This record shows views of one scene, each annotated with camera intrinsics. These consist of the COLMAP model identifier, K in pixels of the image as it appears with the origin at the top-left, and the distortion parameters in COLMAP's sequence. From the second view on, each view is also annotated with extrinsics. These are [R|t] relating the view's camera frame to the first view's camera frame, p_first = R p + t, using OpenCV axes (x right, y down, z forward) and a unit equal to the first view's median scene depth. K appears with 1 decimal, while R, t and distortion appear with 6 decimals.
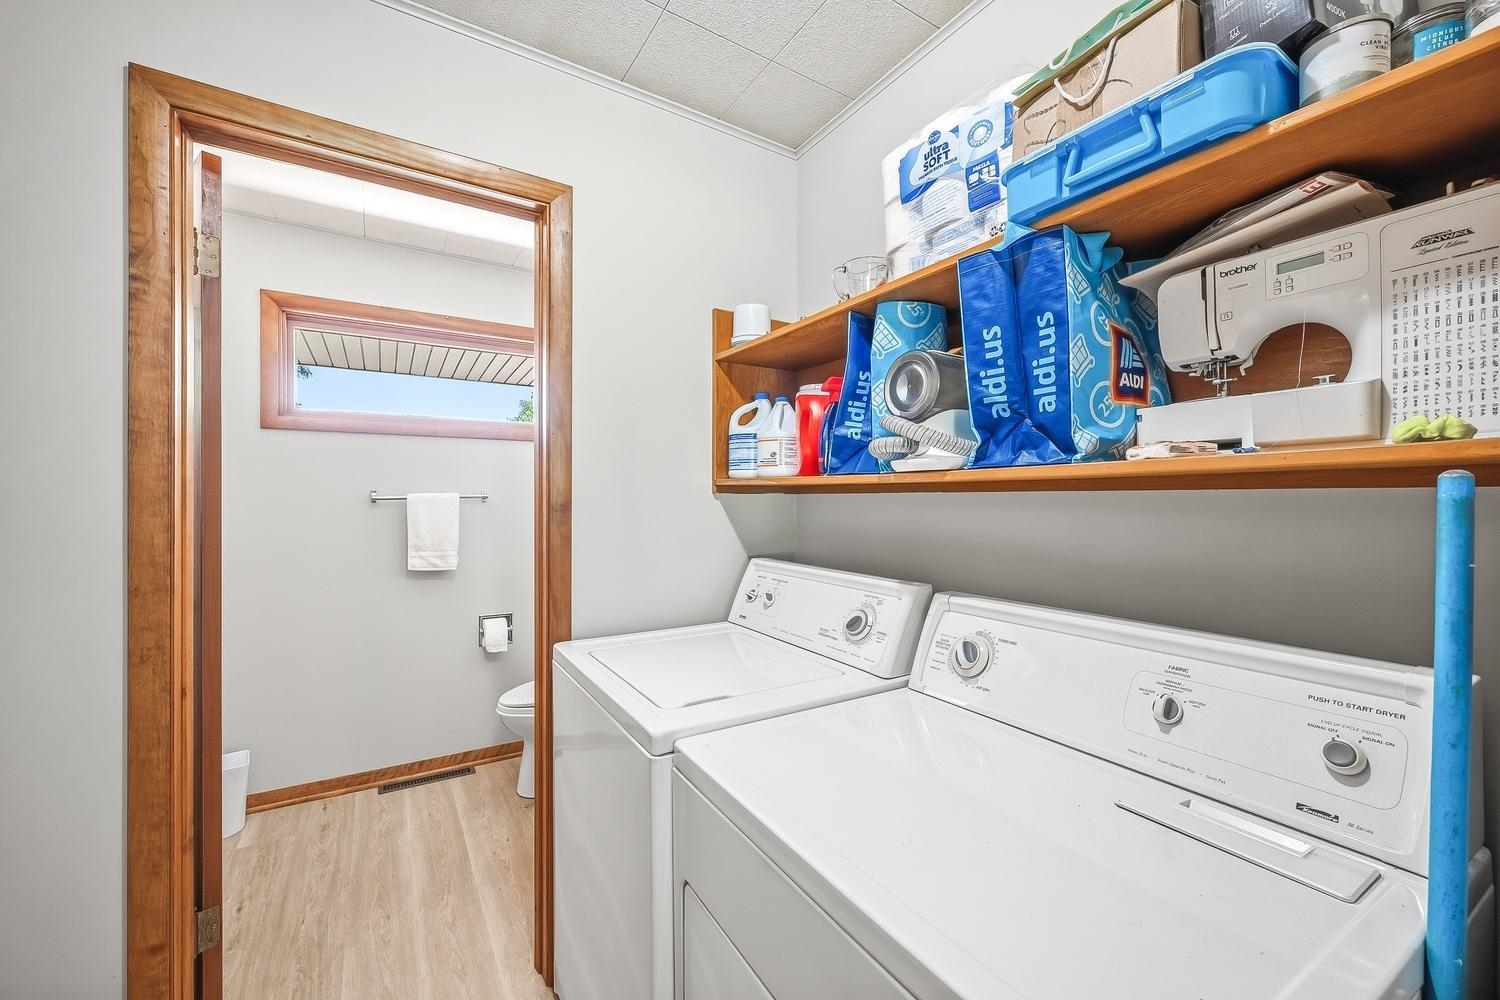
lens RADIAL K [[614.3, 0, 749.4], [0, 614.3, 500.4], [0, 0, 1]] dist [-0.003317, -0.000158]
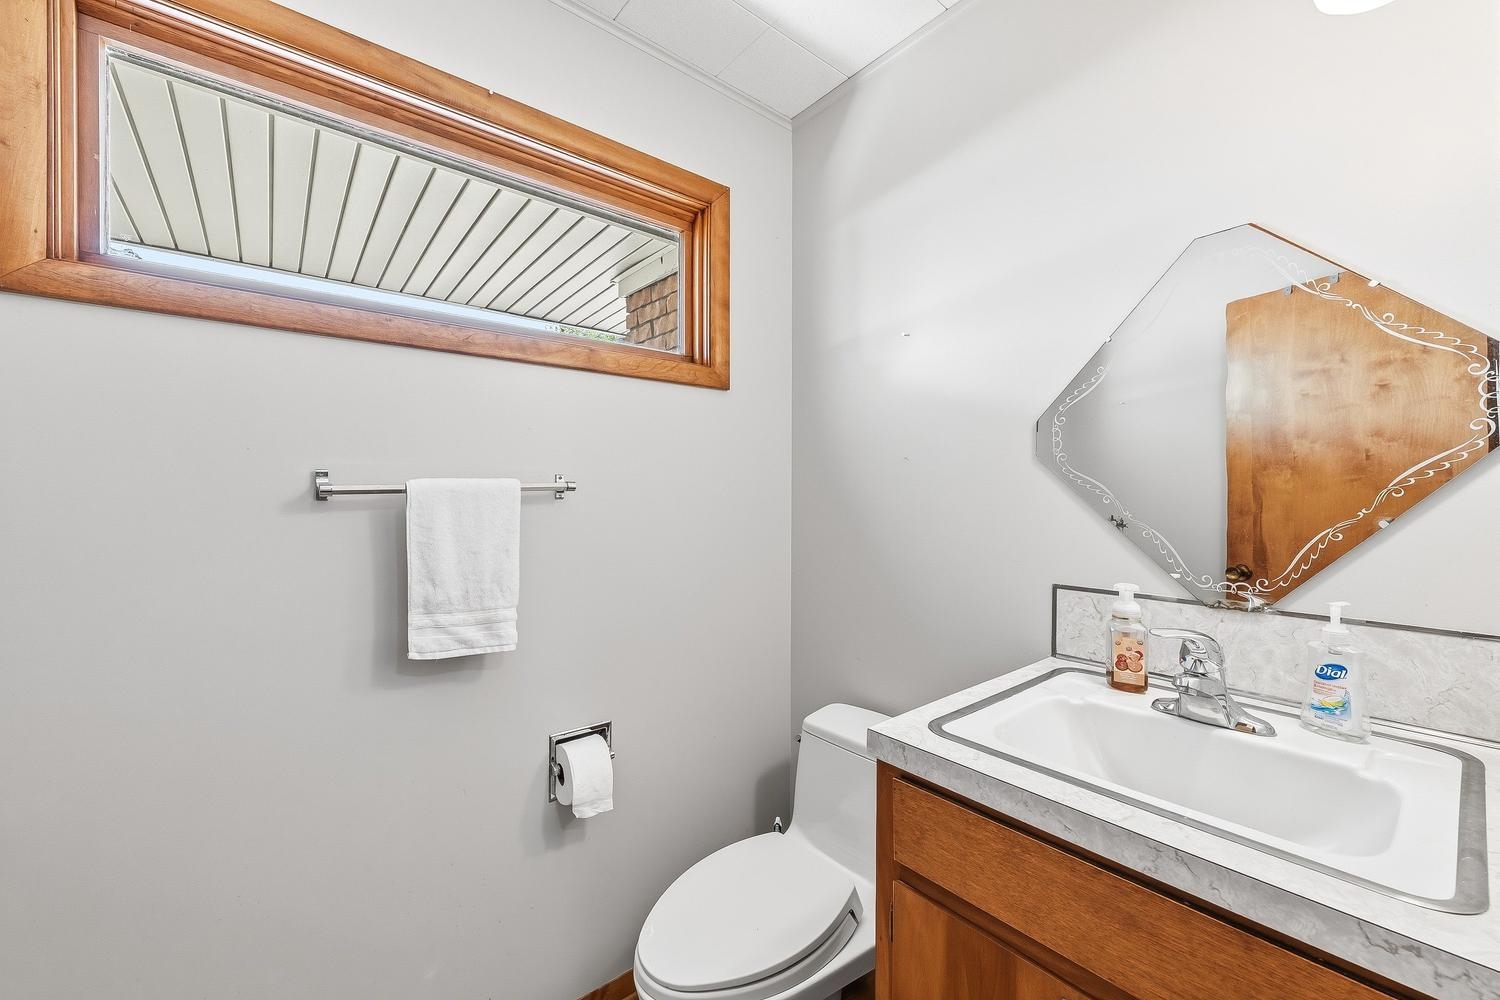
lens RADIAL K [[614.3, 0, 754.1], [0, 614.3, 499.0], [0, 0, 1]] dist [-0.003317, -0.000158]
pose [[0.991969, 0.002892, 0.126448, -0.367390], [-0.003854, 0.999965, 0.007361, -0.001465], [-0.126422, -0.007789, 0.991946, 0.540895]]
